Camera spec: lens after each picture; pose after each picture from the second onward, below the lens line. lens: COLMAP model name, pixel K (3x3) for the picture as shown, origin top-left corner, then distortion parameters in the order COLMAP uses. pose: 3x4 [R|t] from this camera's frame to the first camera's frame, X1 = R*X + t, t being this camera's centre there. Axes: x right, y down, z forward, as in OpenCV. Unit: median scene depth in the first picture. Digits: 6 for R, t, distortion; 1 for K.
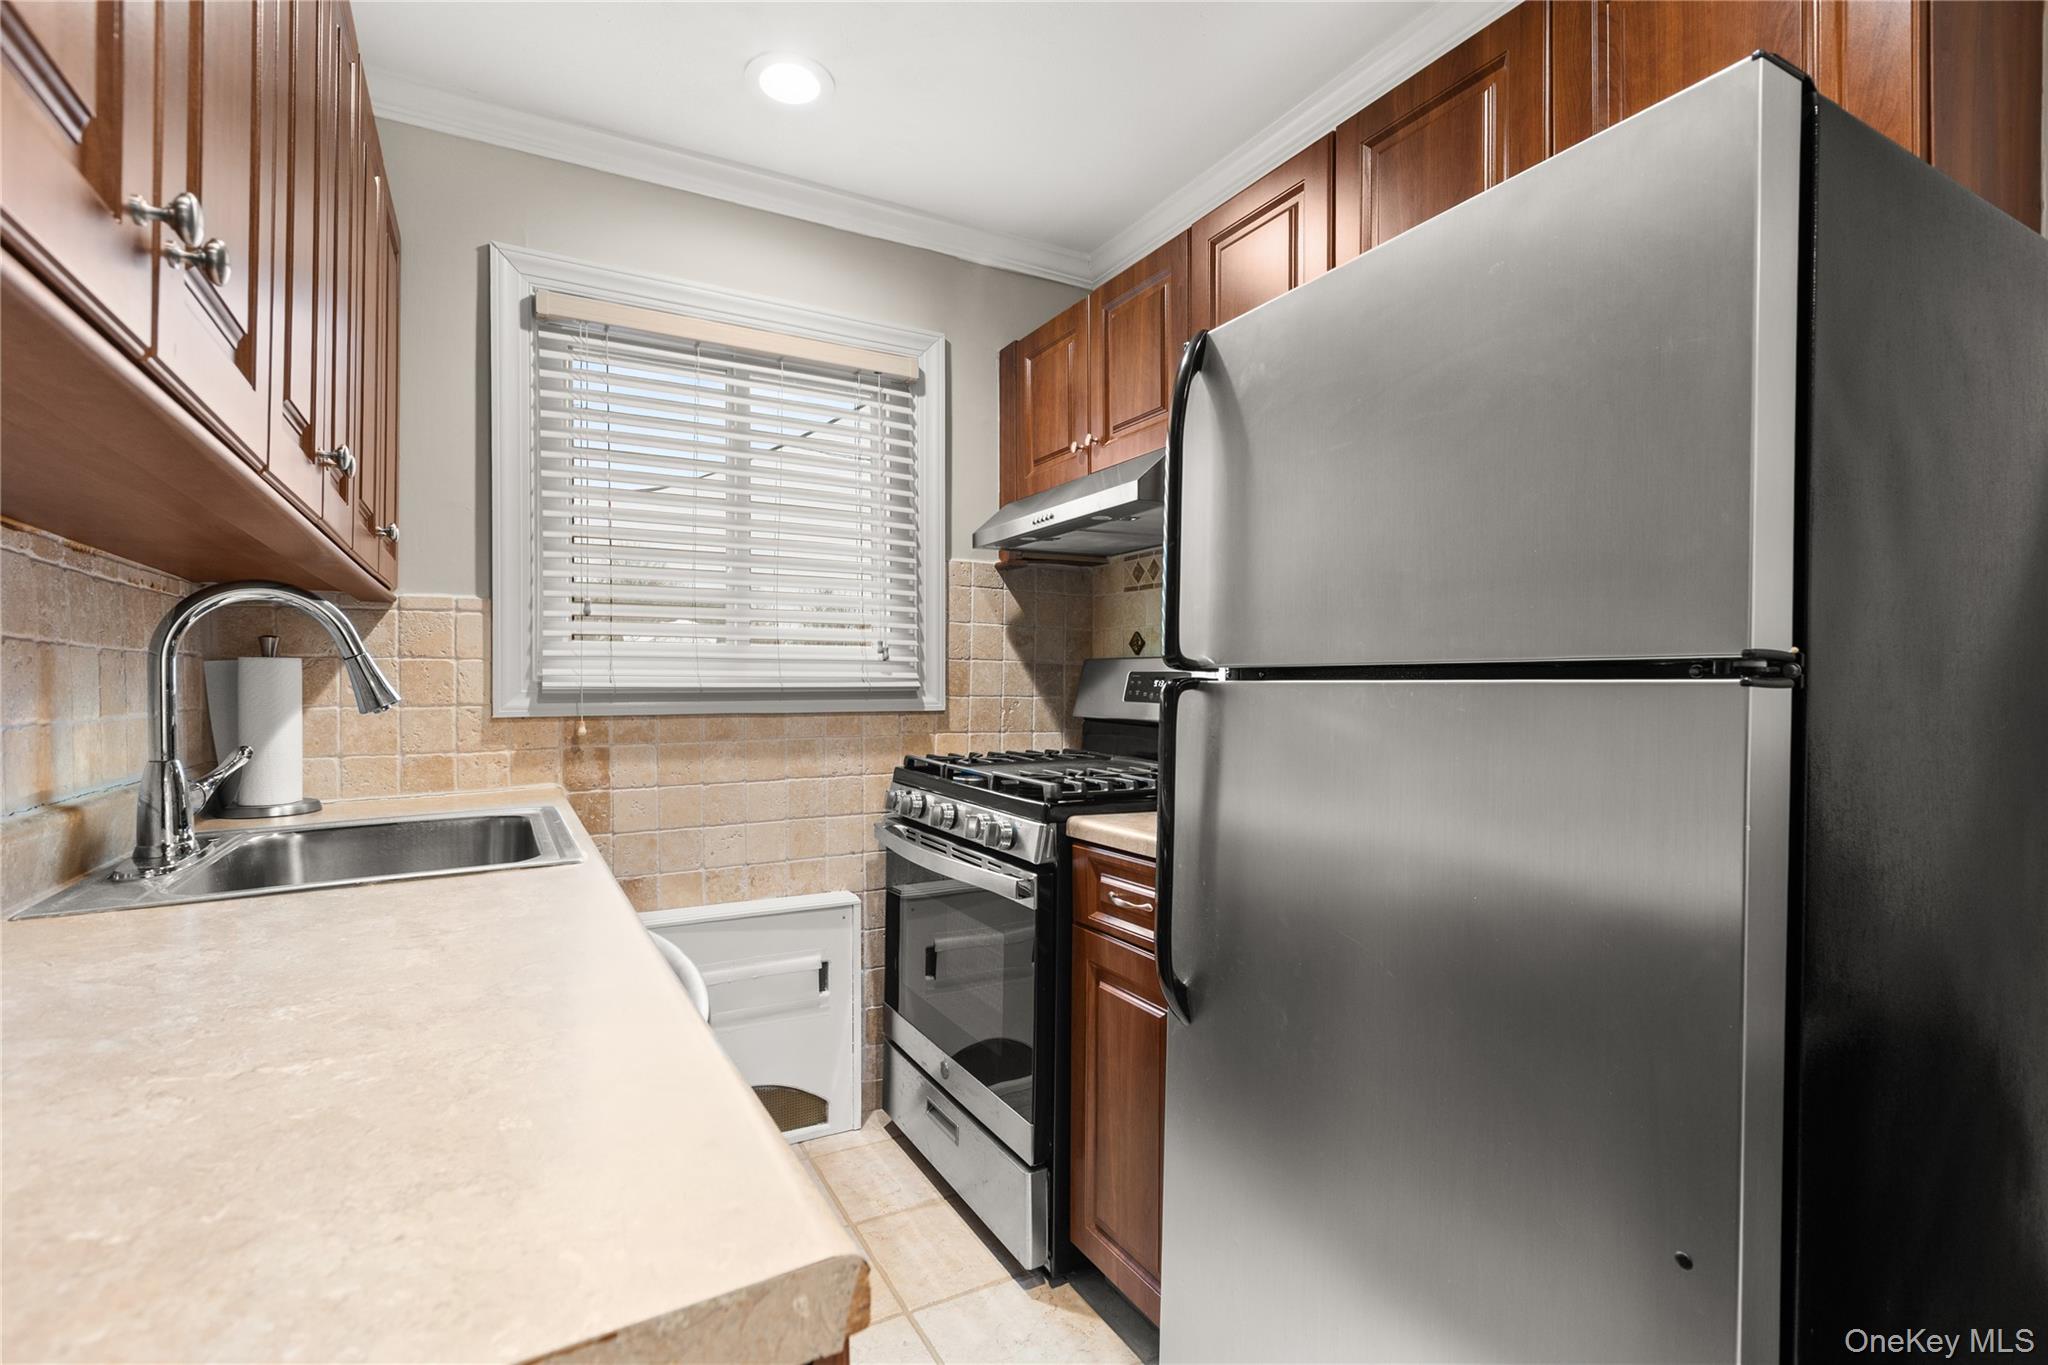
lens RADIAL K [[941.4, 0, 1020.9], [0, 941.4, 686.3], [0, 0, 1]] dist [-0.013509, 0.000268]
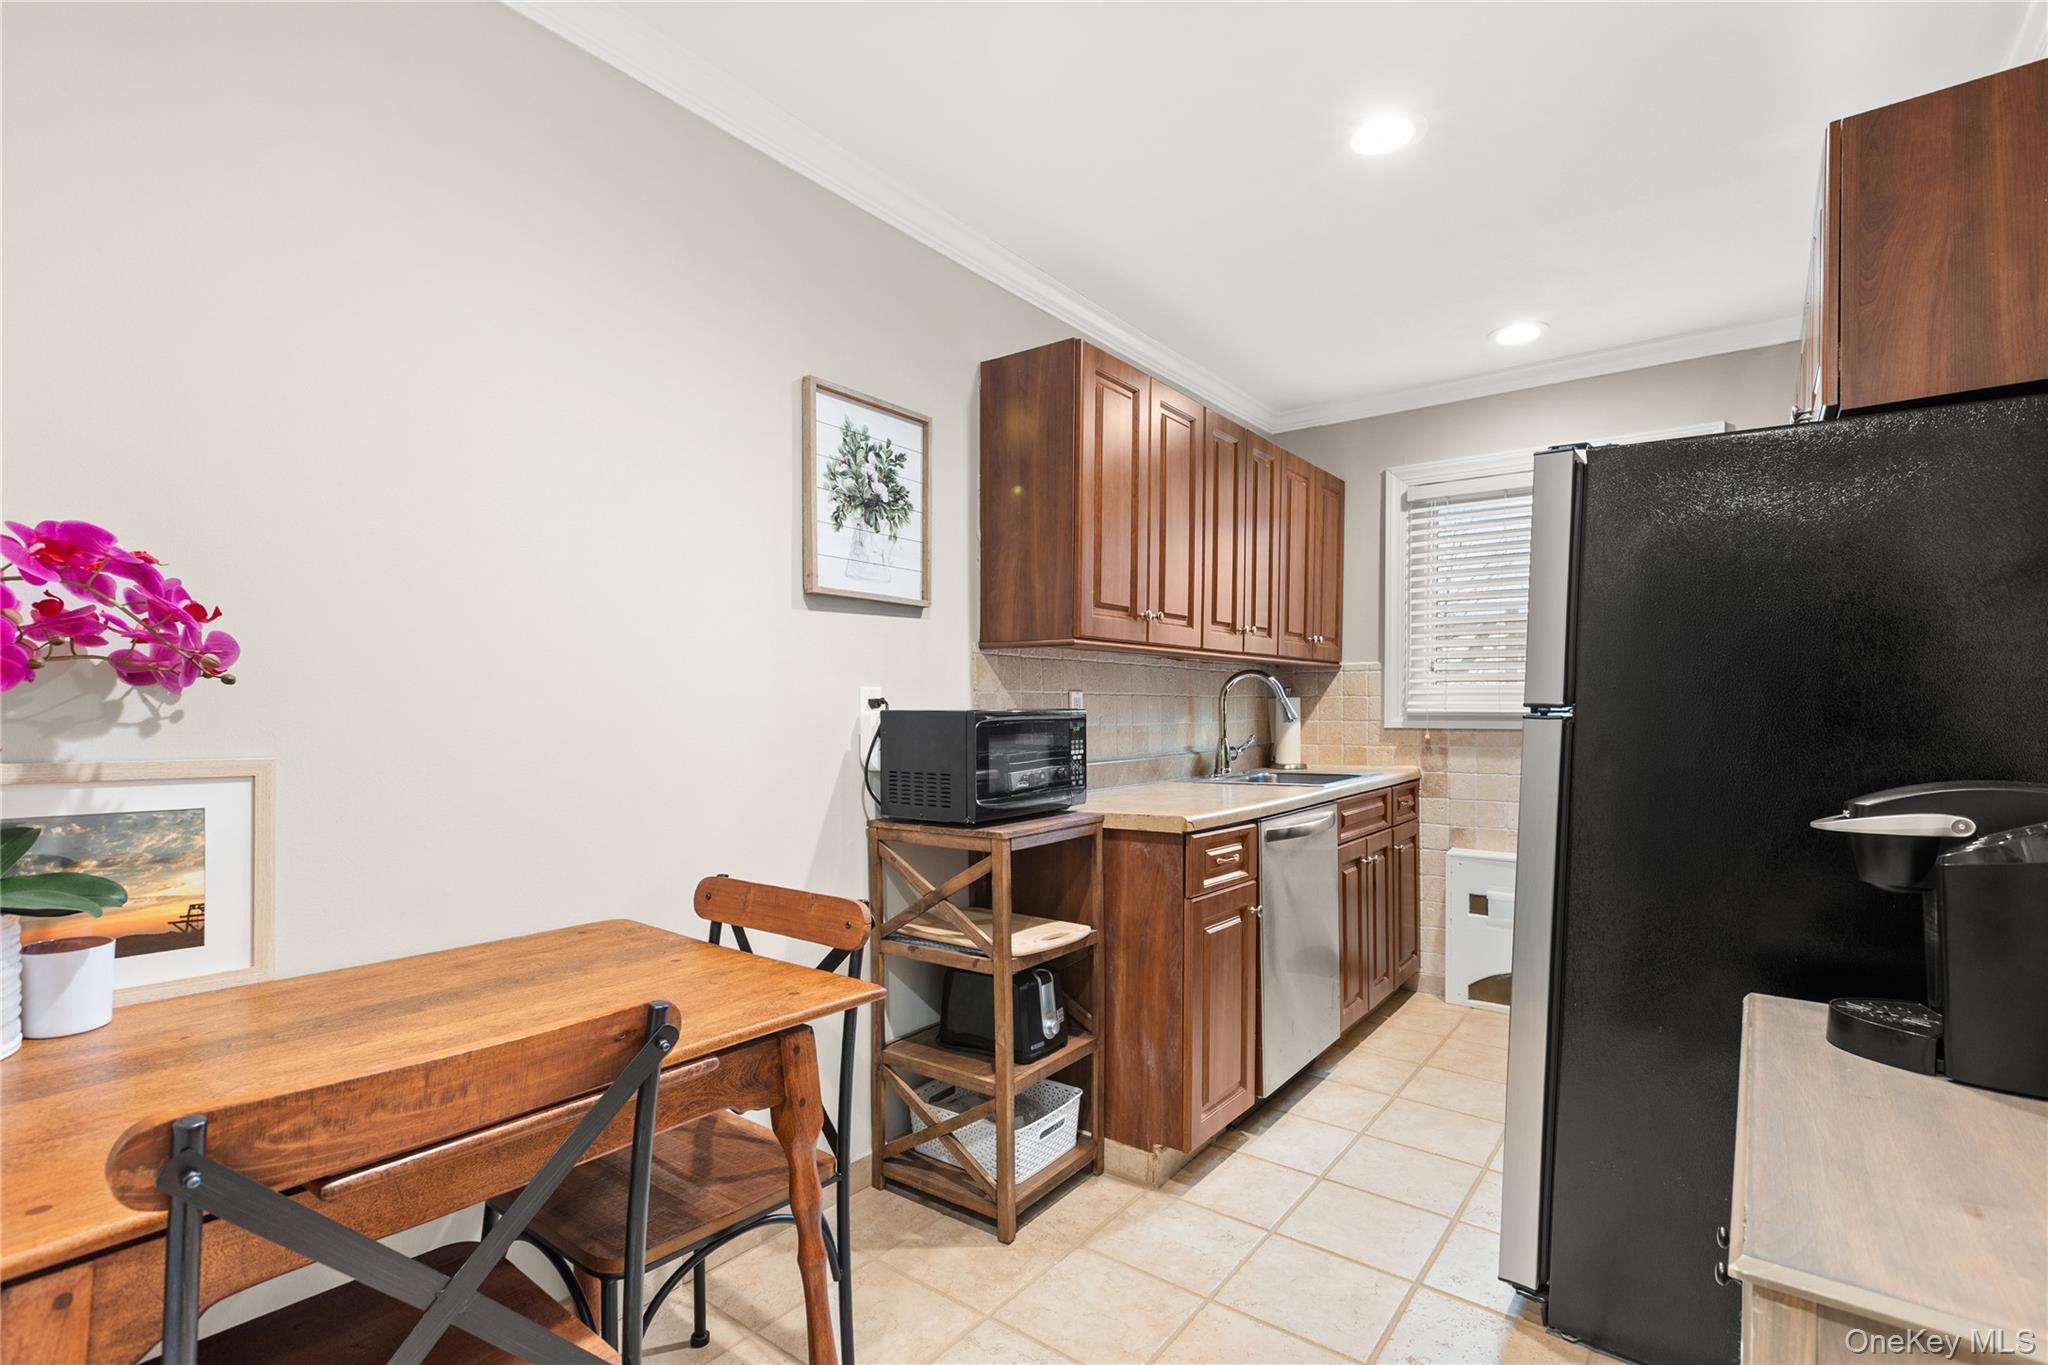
lens RADIAL K [[941.4, 0, 1021.8], [0, 941.4, 695.2], [0, 0, 1]] dist [-0.013509, 0.000268]
pose [[0.406203, -0.006020, -0.913763, 0.828411], [-0.002412, 0.999968, -0.007660, -0.015009], [0.913780, 0.005316, 0.406176, -0.401973]]
